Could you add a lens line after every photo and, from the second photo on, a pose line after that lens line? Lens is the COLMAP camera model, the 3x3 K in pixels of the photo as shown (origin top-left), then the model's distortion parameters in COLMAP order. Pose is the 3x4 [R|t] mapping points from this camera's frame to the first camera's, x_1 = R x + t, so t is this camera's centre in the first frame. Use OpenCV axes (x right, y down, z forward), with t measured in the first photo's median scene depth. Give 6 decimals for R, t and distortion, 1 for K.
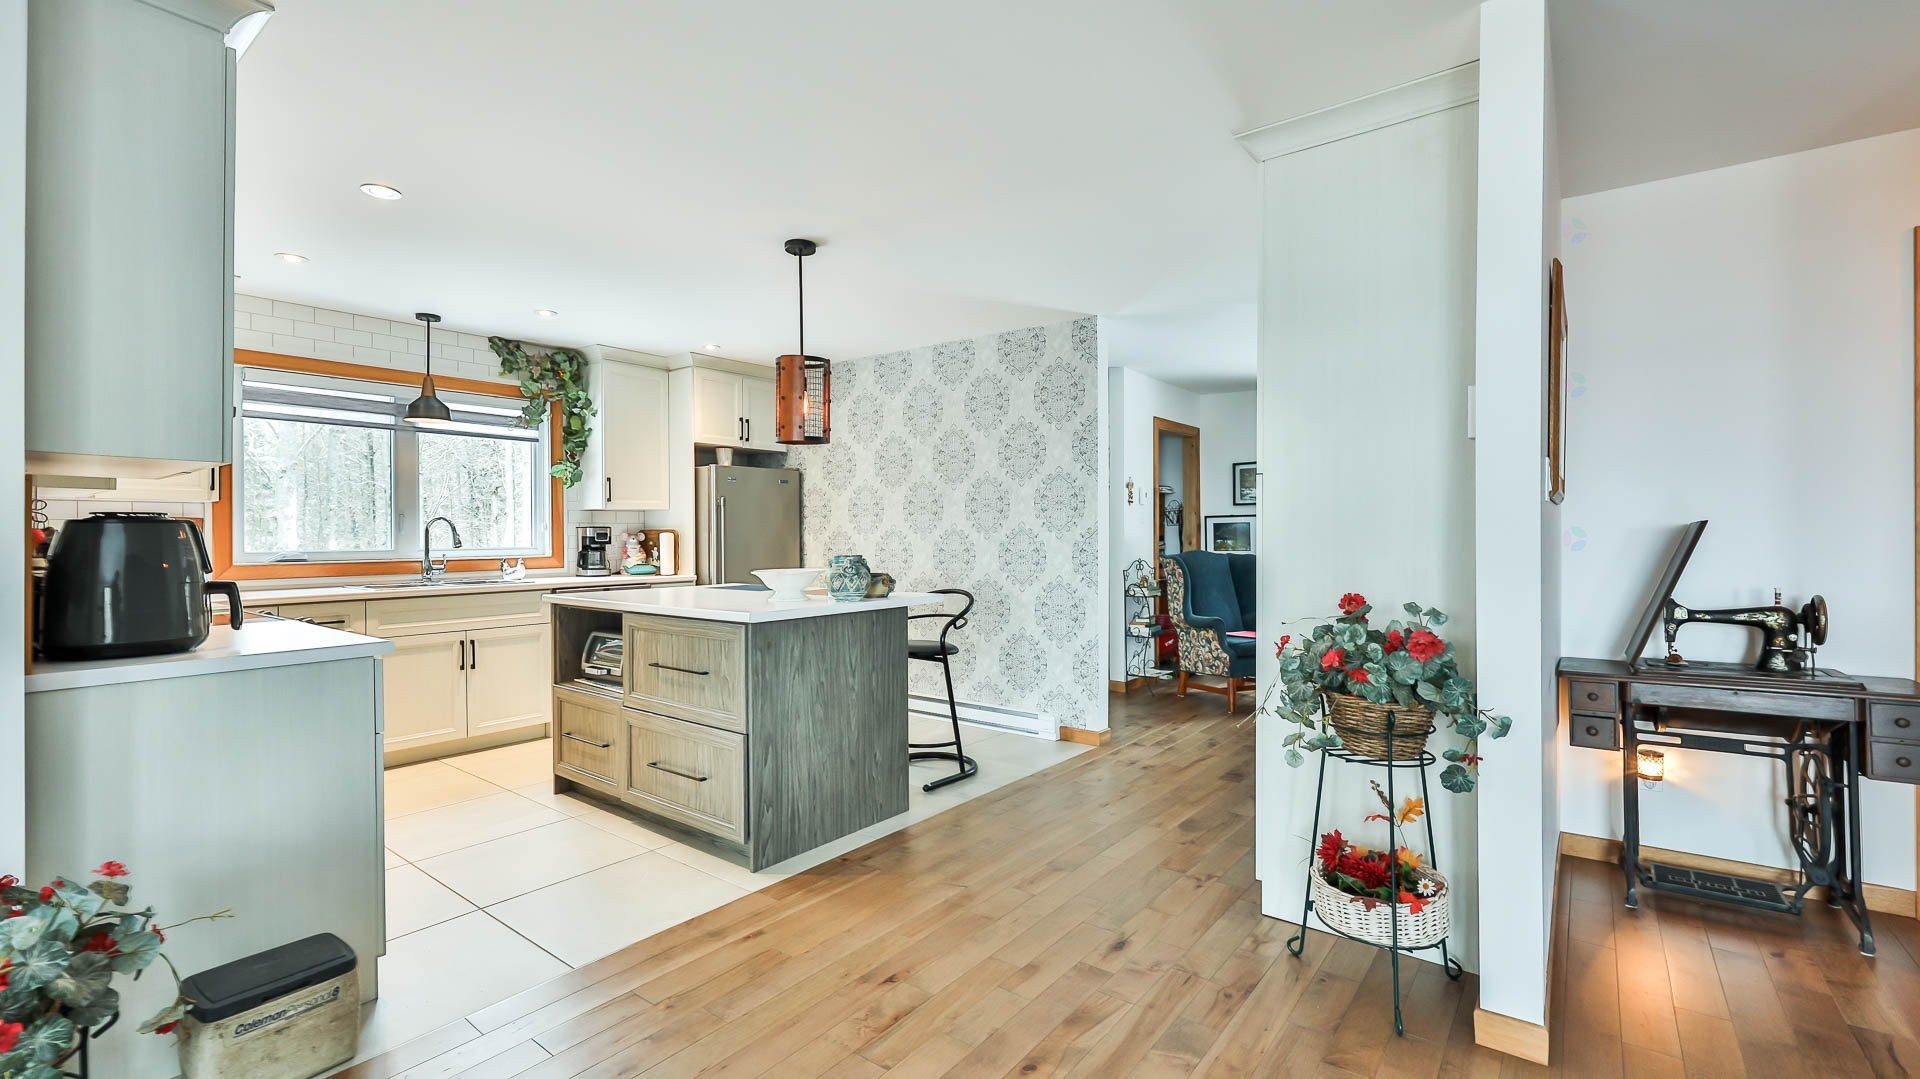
lens RADIAL K [[826.1, 0, 959.2], [0, 826.1, 536.0], [0, 0, 1]] dist [0.000158, -0.000132]
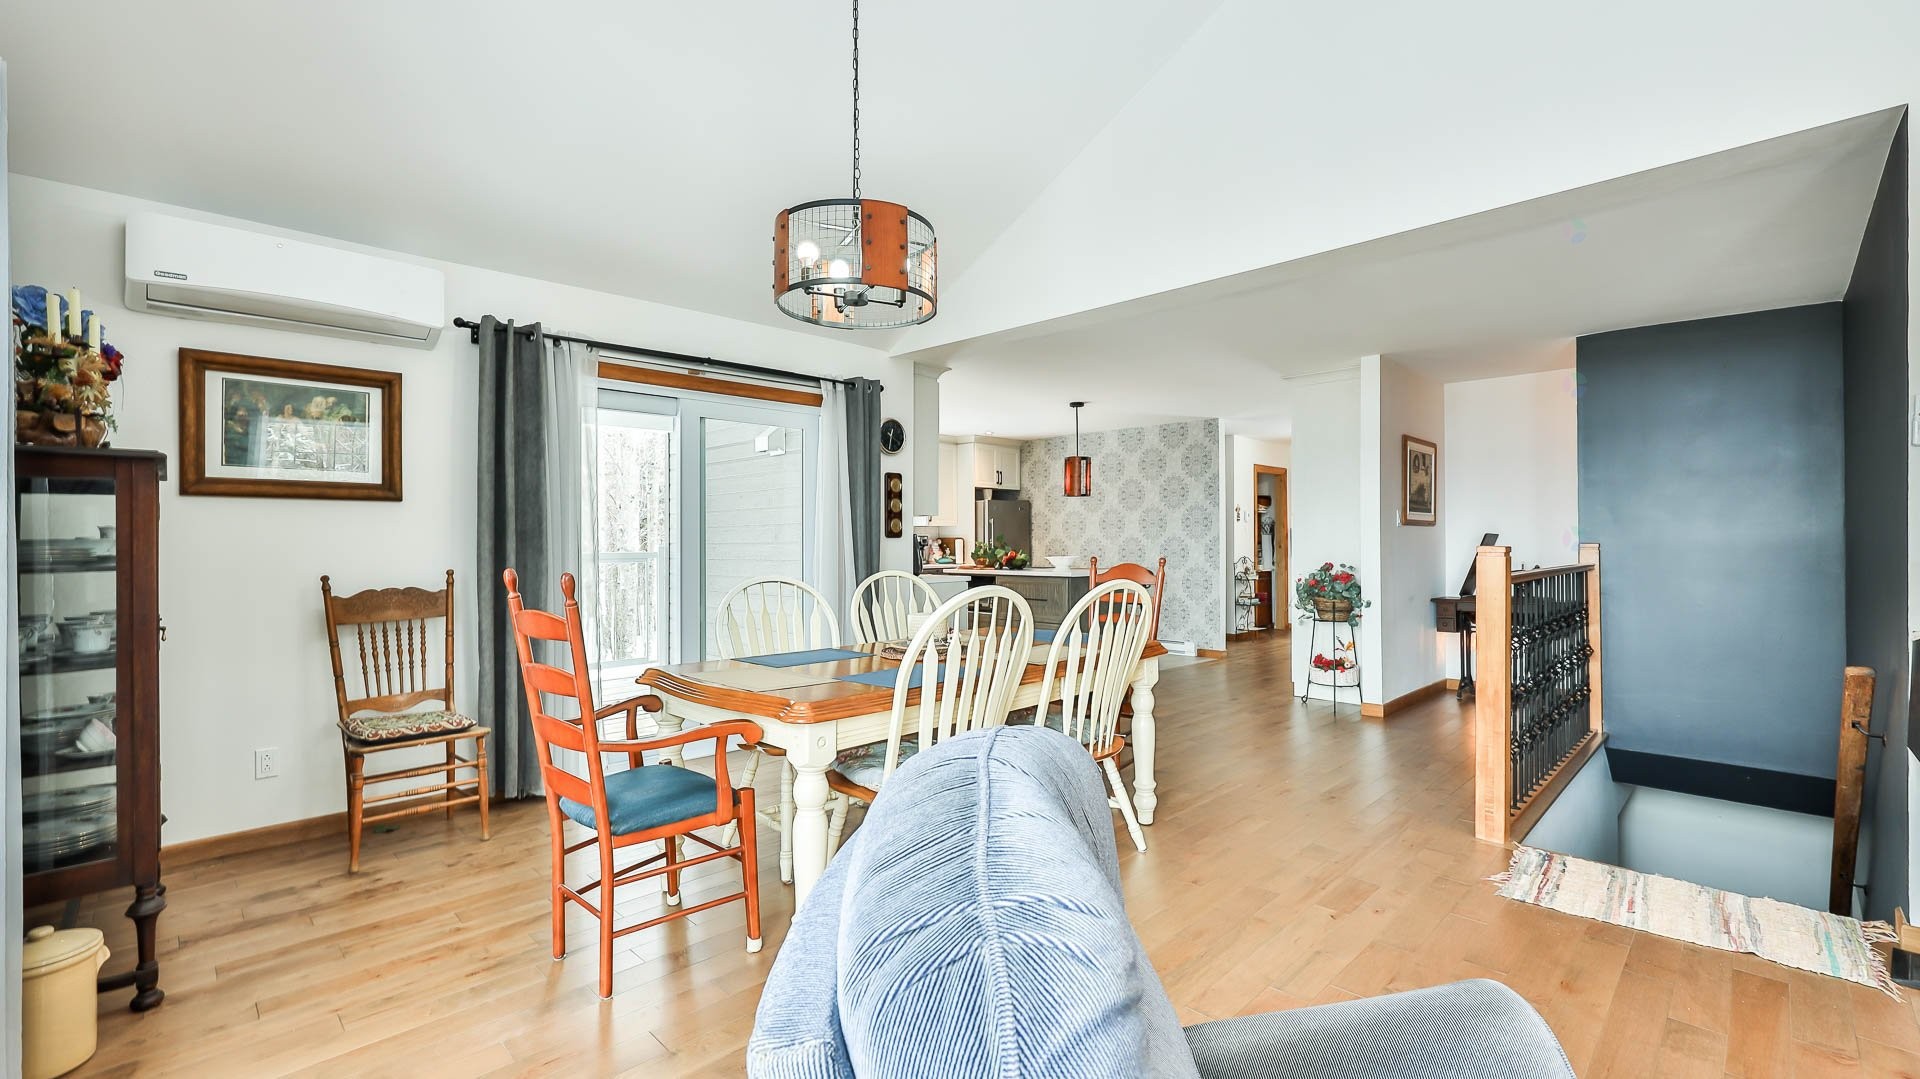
lens RADIAL K [[826.1, 0, 959.2], [0, 826.1, 537.6], [0, 0, 1]] dist [0.000158, -0.000132]
pose [[0.992544, -0.001240, -0.121879, -0.161729], [0.000291, 0.999969, -0.007810, 0.005921], [0.121885, 0.007716, 0.992514, -0.787863]]
